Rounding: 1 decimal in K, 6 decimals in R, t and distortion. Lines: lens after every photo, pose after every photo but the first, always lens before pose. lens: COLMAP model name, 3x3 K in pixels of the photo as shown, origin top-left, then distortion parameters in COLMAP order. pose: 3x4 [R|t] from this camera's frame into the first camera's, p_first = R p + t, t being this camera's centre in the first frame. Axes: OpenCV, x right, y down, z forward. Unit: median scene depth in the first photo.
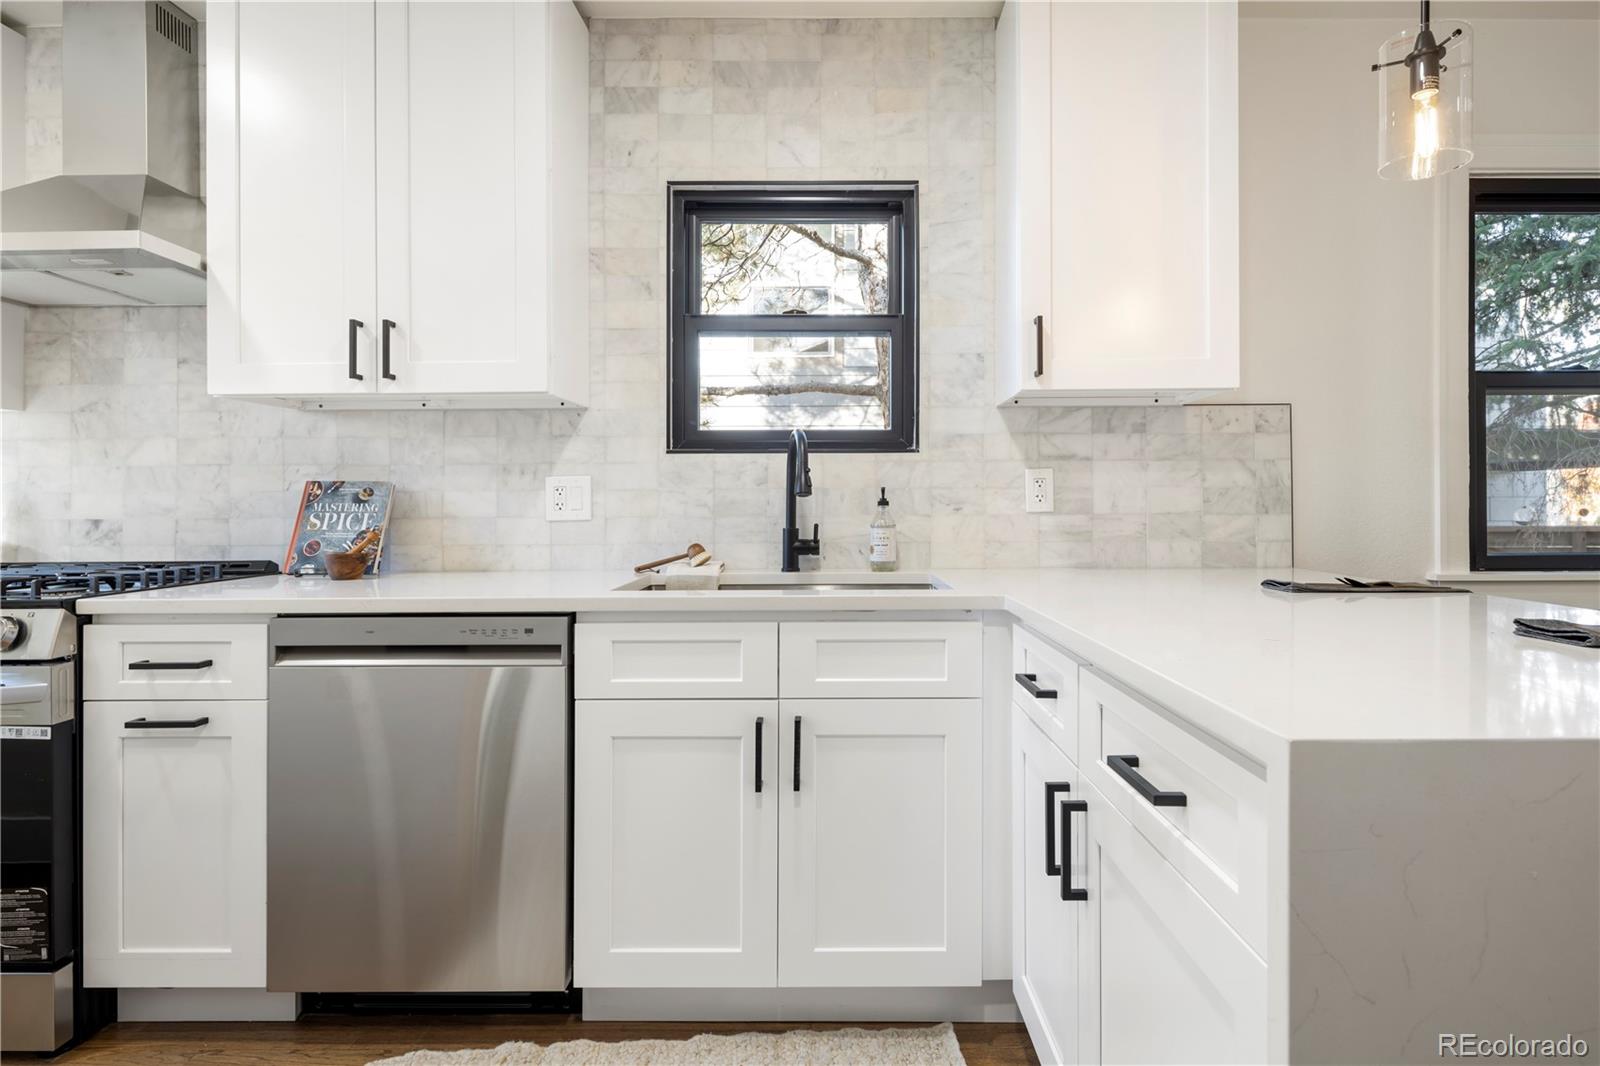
lens RADIAL K [[799.0, 0, 833.4], [0, 799.0, 495.1], [0, 0, 1]] dist [0.001925, -0.001773]
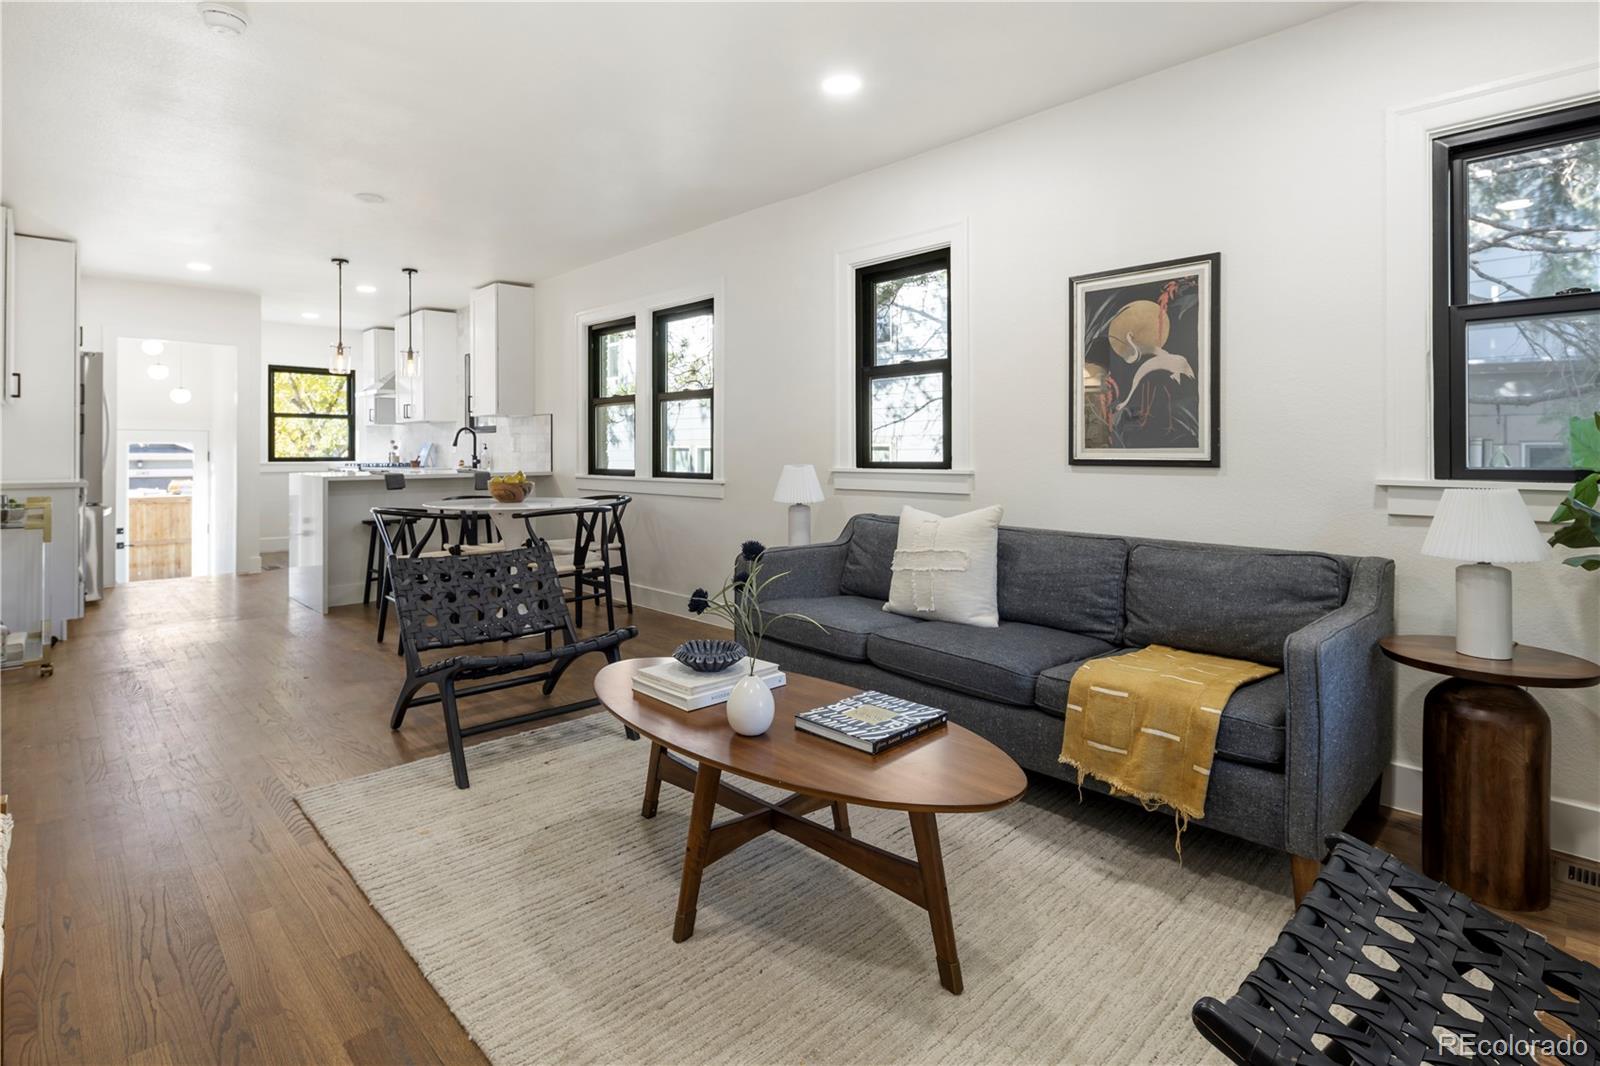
lens RADIAL K [[782.4, 0, 793.4], [0, 782.4, 456.1], [0, 0, 1]] dist [0.000065, -0.000578]
pose [[0.692331, 0.009721, -0.721515, 3.222367], [0.002646, 0.999868, 0.016010, -0.007043], [0.721575, -0.012994, 0.692214, -0.316088]]
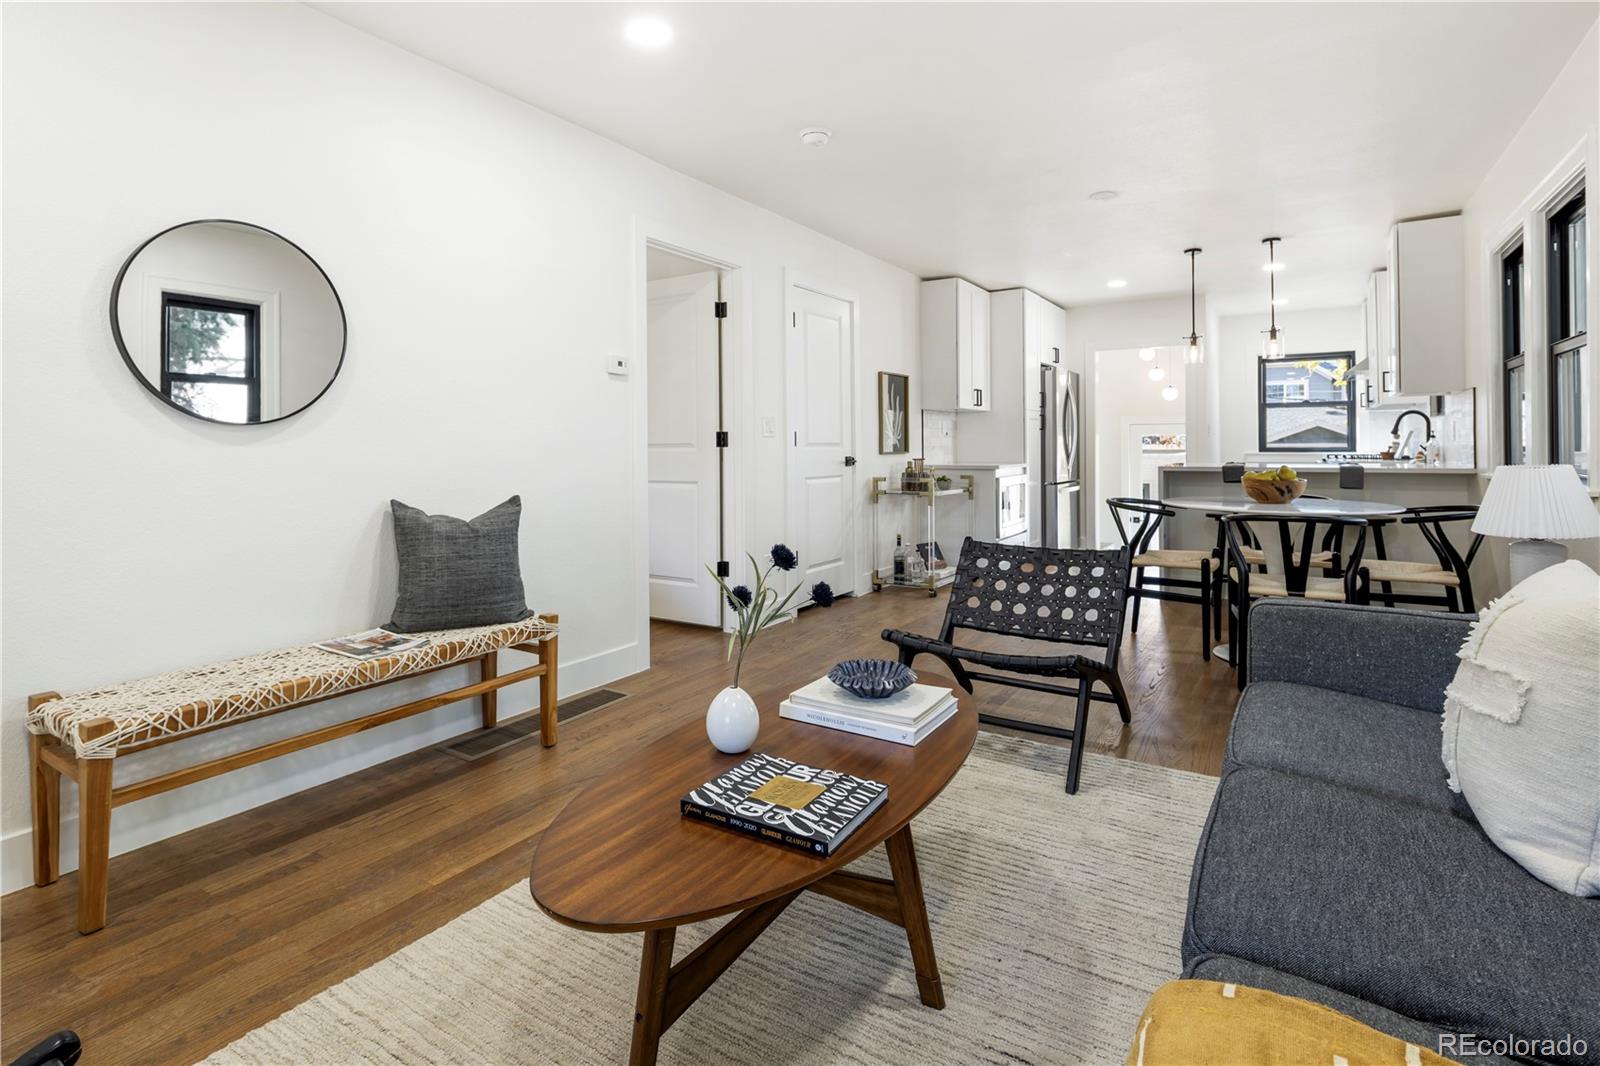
lens RADIAL K [[778.3, 0, 769.8], [0, 778.3, 437.7], [0, 0, 1]] dist [-0.000465, -0.000532]
pose [[-0.564966, 0.000837, -0.825114, 3.215832], [0.015645, 0.999831, -0.009697, 0.003137], [0.824966, -0.018387, -0.564884, 0.648362]]
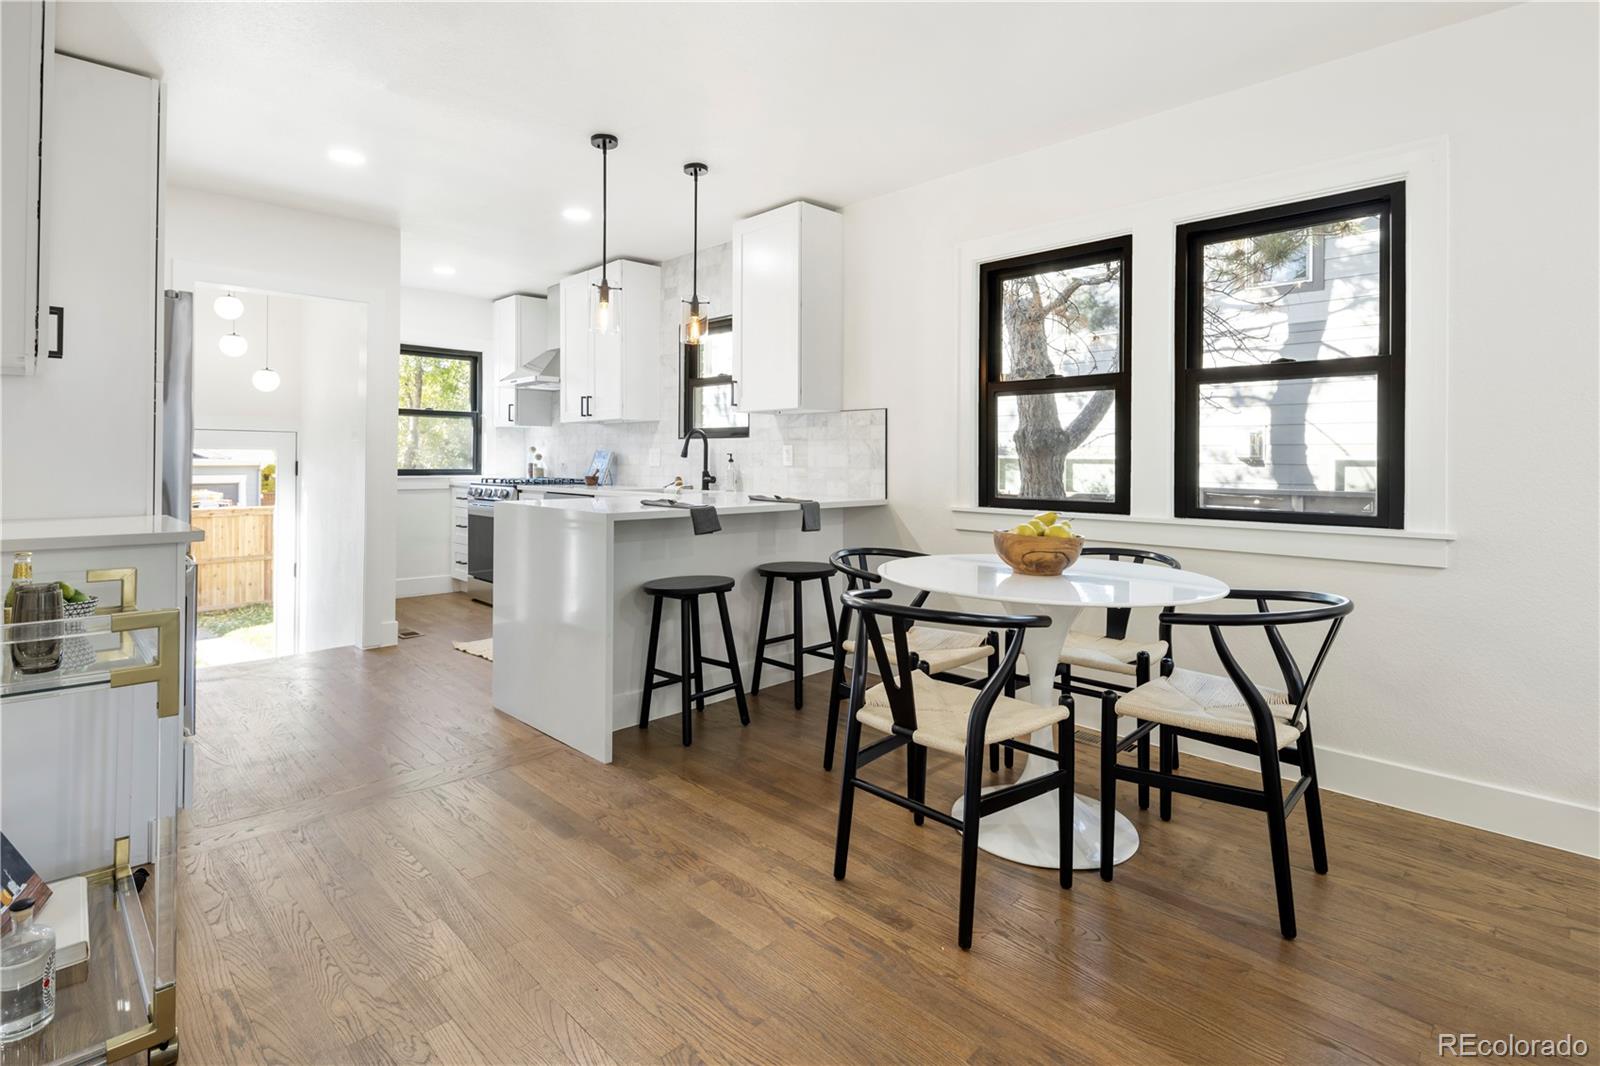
lens RADIAL K [[782.4, 0, 793.4], [0, 782.4, 456.1], [0, 0, 1]] dist [0.000065, -0.000578]
pose [[0.700572, 0.006503, -0.713552, 1.707636], [-0.004127, 0.999979, 0.005062, -0.014681], [0.713570, -0.000602, 0.700584, -0.394697]]
